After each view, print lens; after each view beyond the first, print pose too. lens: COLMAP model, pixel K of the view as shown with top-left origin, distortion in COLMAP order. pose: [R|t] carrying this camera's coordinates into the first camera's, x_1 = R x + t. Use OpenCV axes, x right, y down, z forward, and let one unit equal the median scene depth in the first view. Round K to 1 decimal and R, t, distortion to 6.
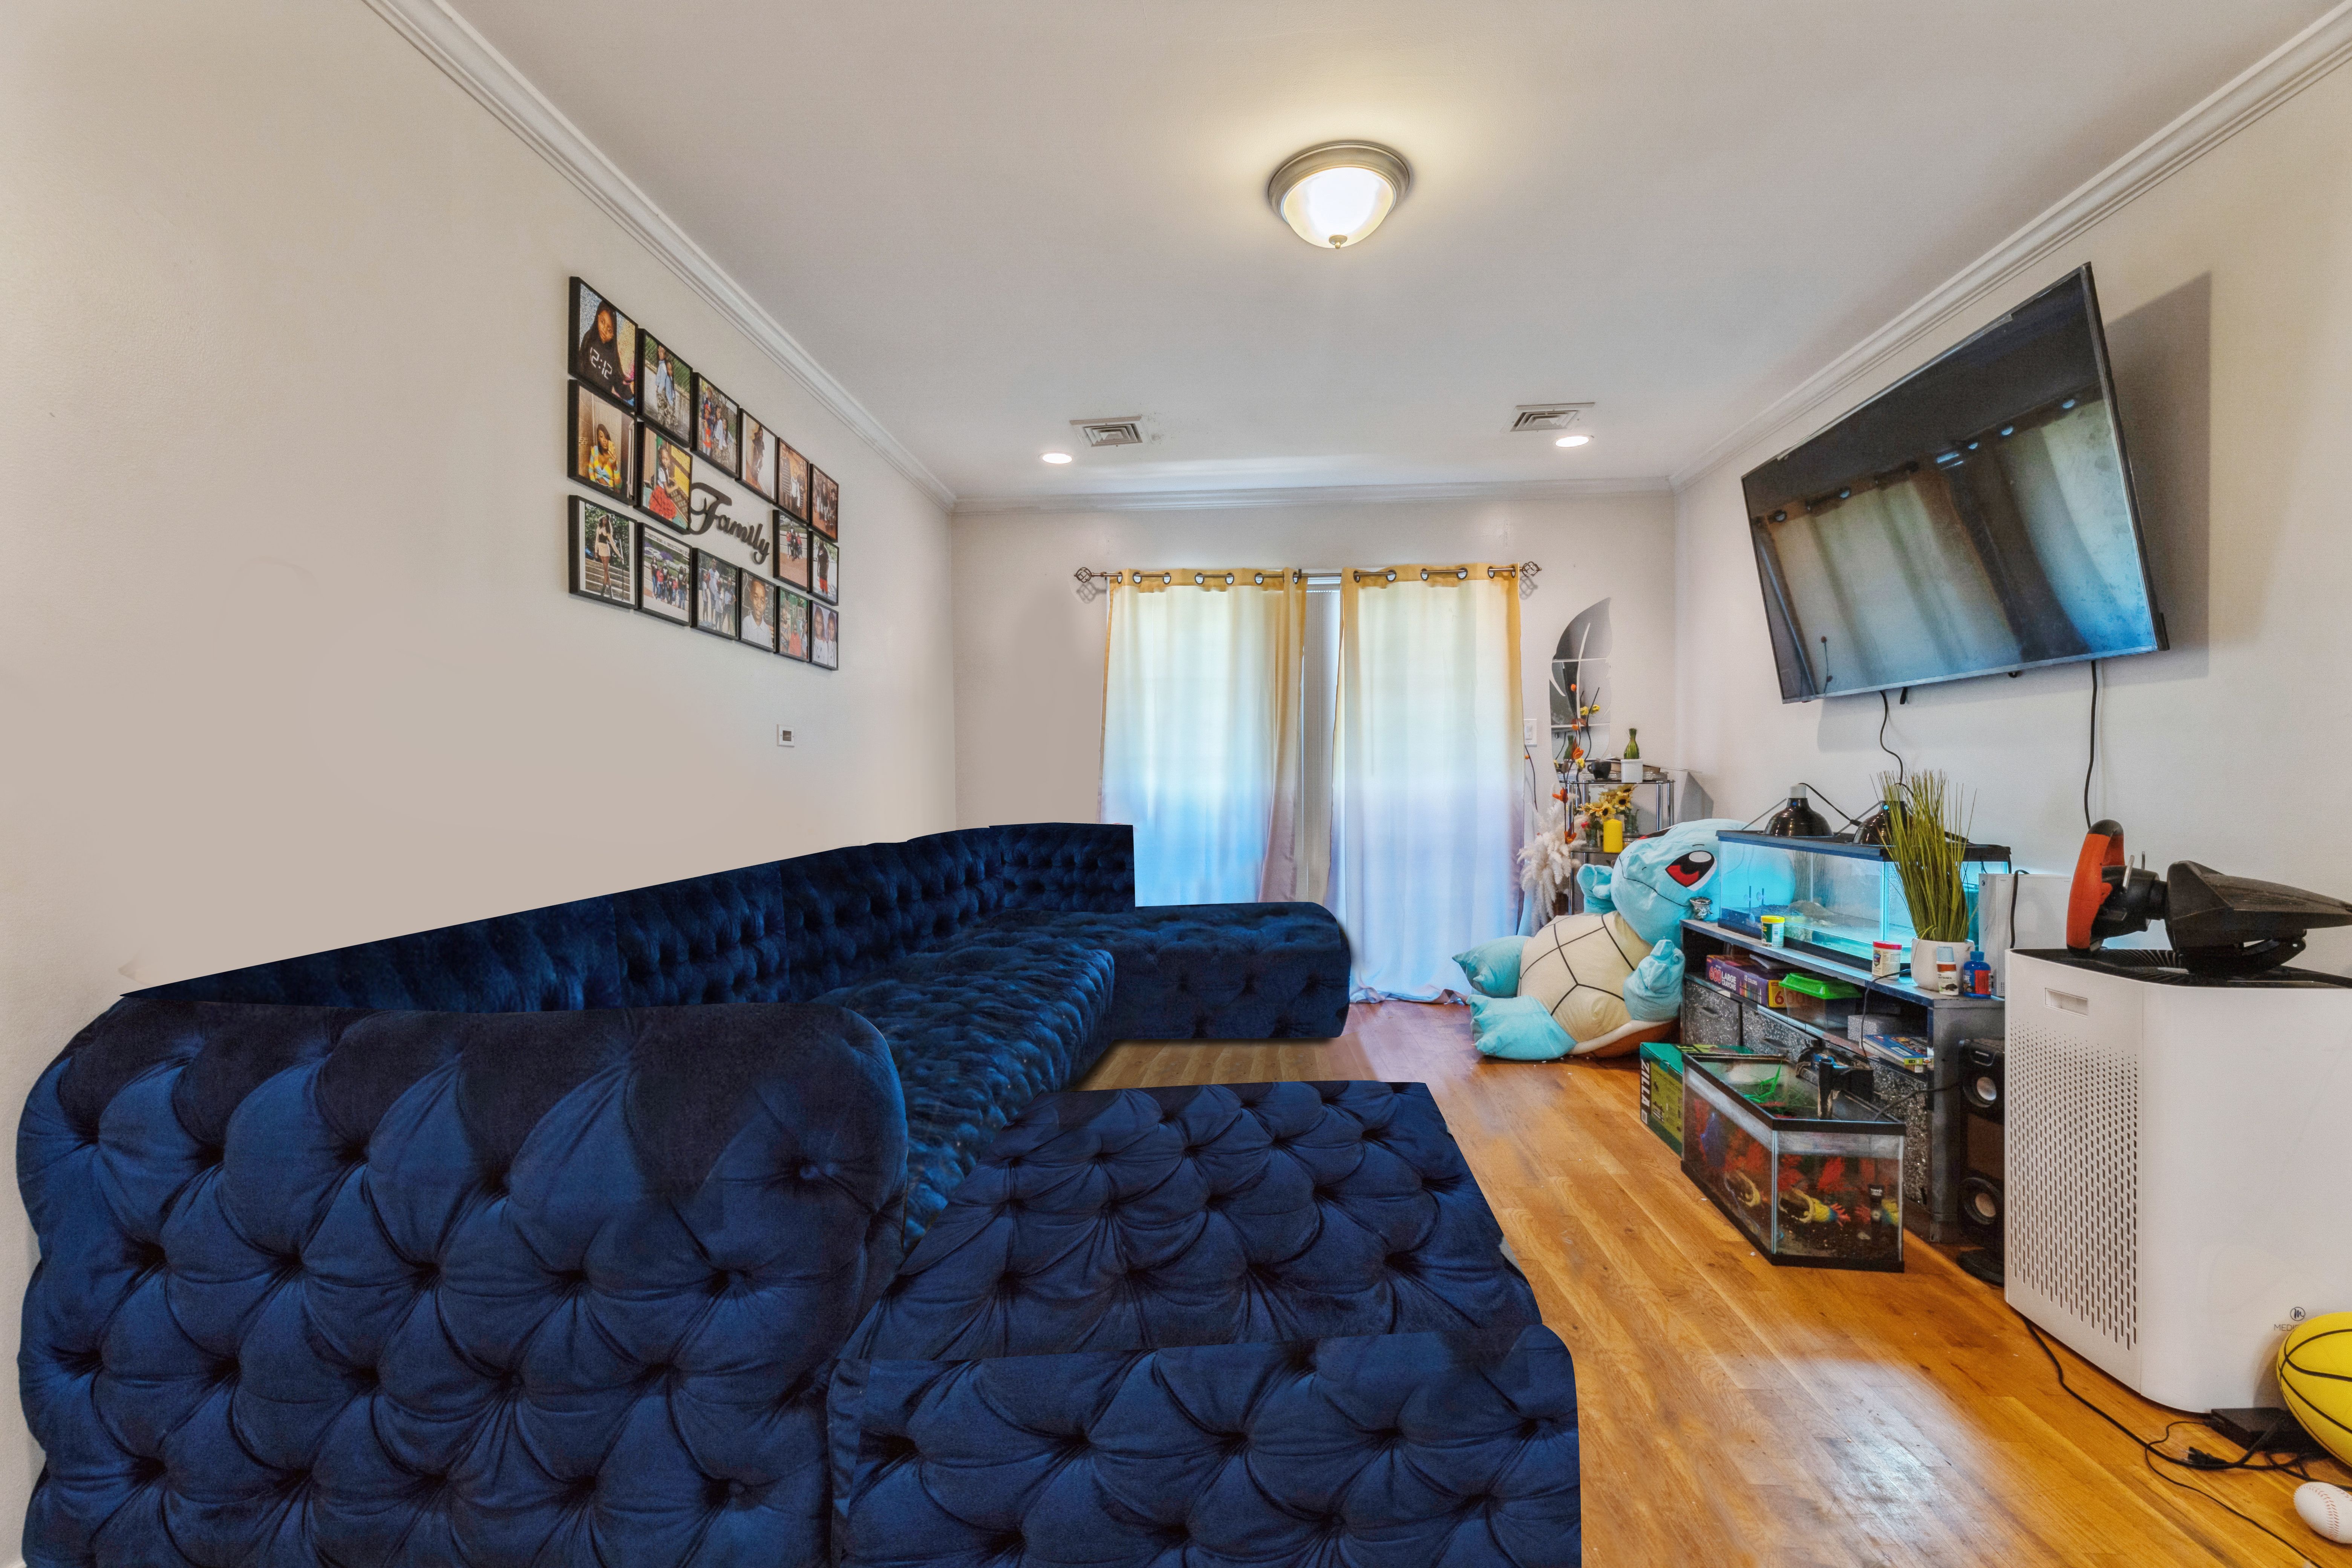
lens RADIAL K [[970.3, 0, 1189.5], [0, 970.3, 788.3], [0, 0, 1]] dist [-0.000012, -0.000916]
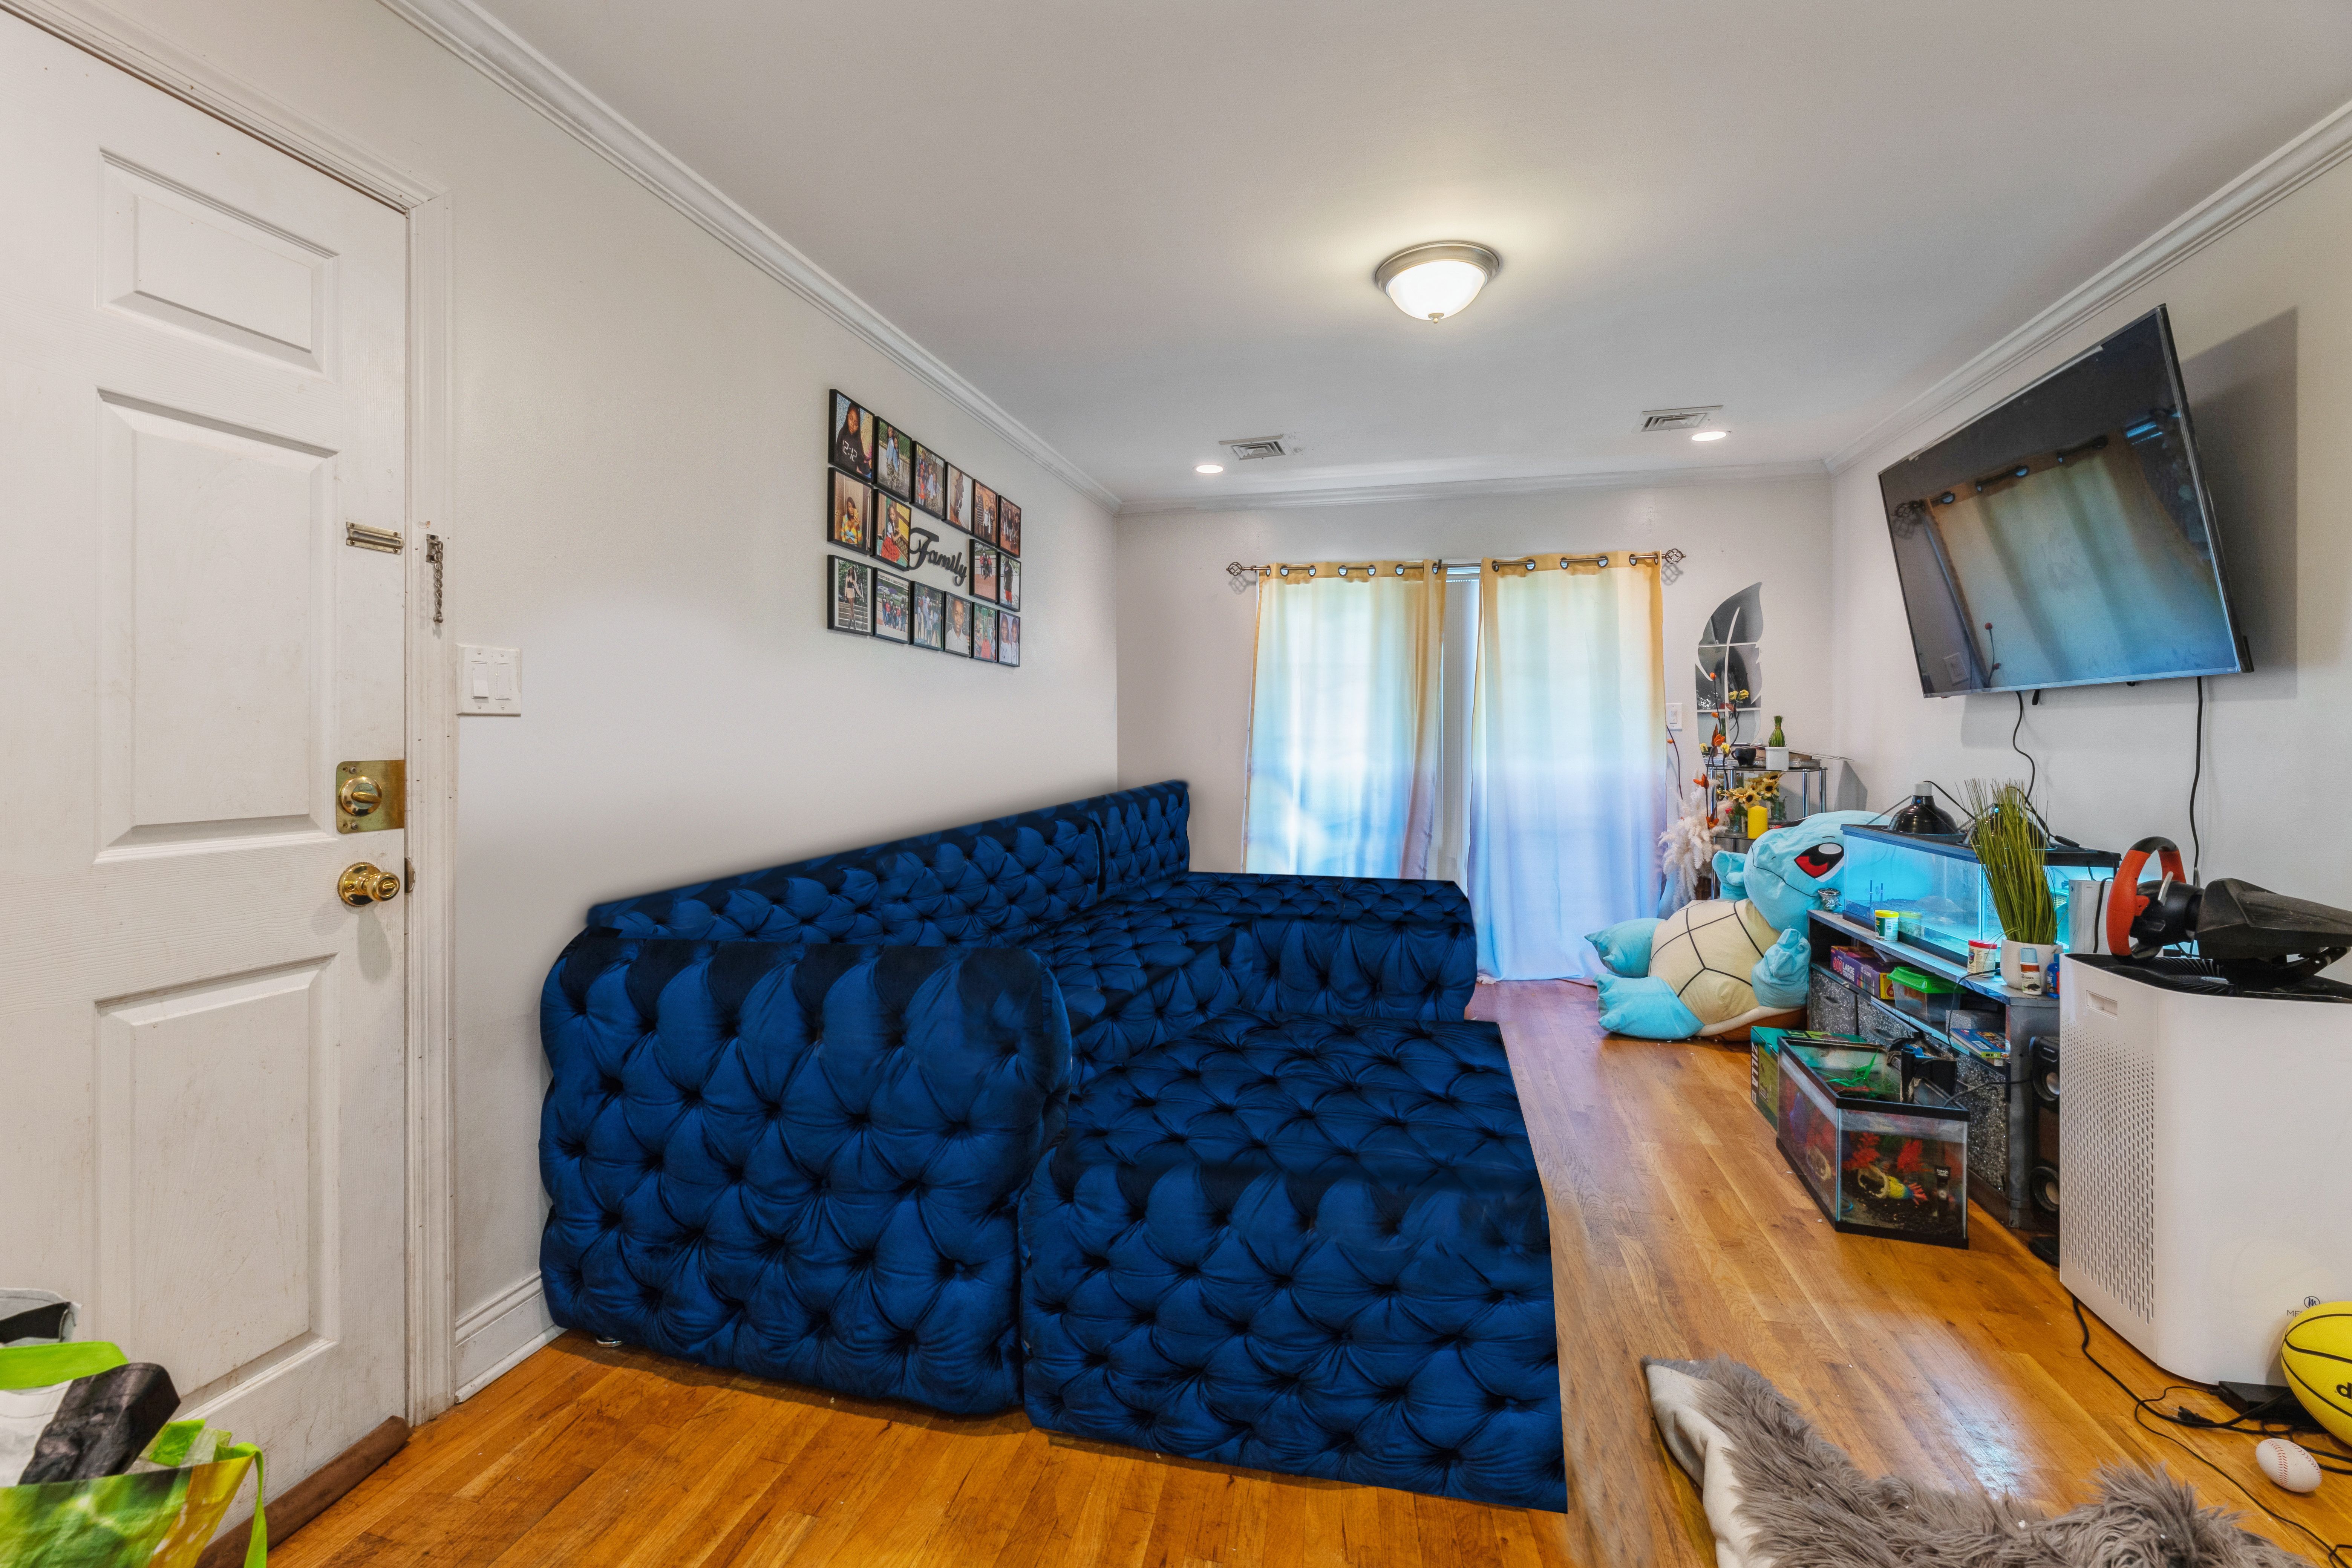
lens RADIAL K [[979.5, 0, 1165.9], [0, 979.5, 770.0], [0, 0, 1]] dist [-0.000673, 0.000029]
pose [[0.981227, 0.013188, -0.192404, 0.057213], [-0.009121, 0.999716, 0.022006, -0.038066], [0.192640, -0.019838, 0.981069, -0.184518]]
